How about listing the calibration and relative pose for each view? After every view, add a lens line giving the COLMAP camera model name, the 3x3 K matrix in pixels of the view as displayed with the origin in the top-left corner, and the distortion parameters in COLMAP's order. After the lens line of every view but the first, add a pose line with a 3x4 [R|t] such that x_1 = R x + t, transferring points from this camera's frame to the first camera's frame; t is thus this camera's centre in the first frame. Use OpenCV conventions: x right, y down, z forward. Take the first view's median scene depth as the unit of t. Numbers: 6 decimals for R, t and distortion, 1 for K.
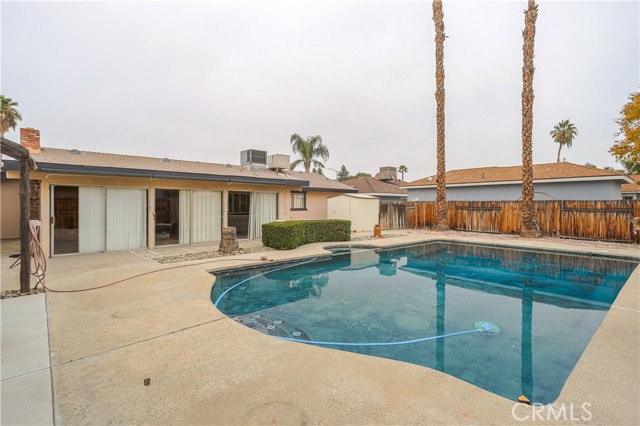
lens RADIAL K [[307.8, 0, 319.2], [0, 307.8, 208.6], [0, 0, 1]] dist [0.027458, 0.002282]
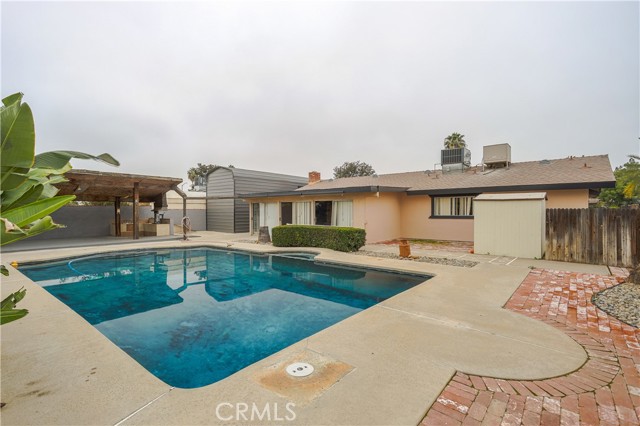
lens RADIAL K [[307.8, 0, 315.8], [0, 307.8, 214.5], [0, 0, 1]] dist [0.027458, 0.002282]
pose [[0.150556, 0.007188, -0.988575, 0.708676], [-0.011159, 0.999922, 0.005571, -0.005634], [0.988538, 0.010193, 0.150625, 0.576511]]
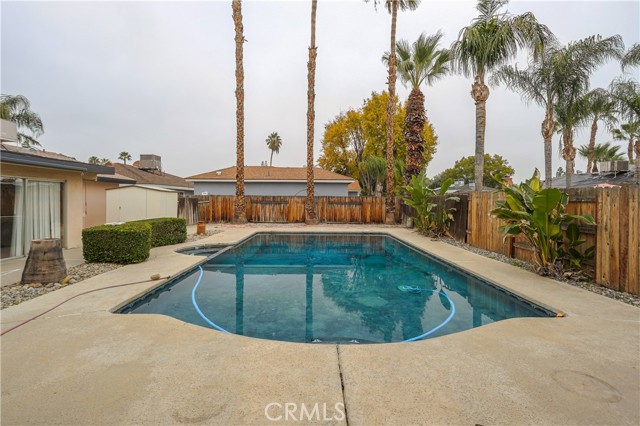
lens RADIAL K [[307.8, 0, 313.8], [0, 307.8, 202.8], [0, 0, 1]] dist [0.027458, 0.002282]
pose [[0.666346, -0.010194, 0.745573, -0.226300], [0.005615, 0.999947, 0.008654, -0.007104], [-0.745621, -0.001581, 0.666368, 0.121654]]
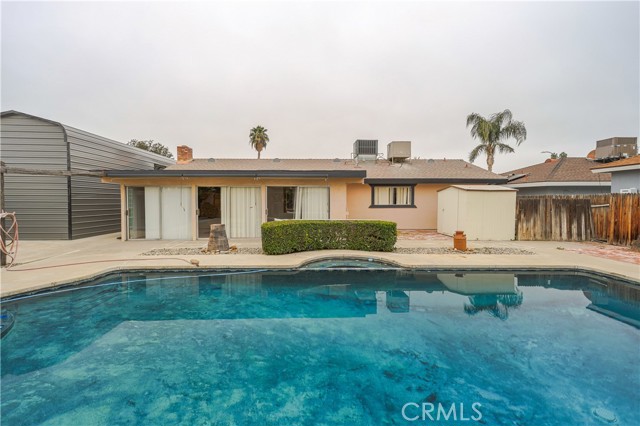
lens RADIAL K [[307.8, 0, 322.5], [0, 307.8, 201.9], [0, 0, 1]] dist [0.027458, 0.002282]
pose [[0.771309, -0.000398, -0.636461, 0.315456], [-0.006026, 0.999950, -0.007928, -0.001935], [0.636432, 0.009950, 0.771268, 0.271212]]
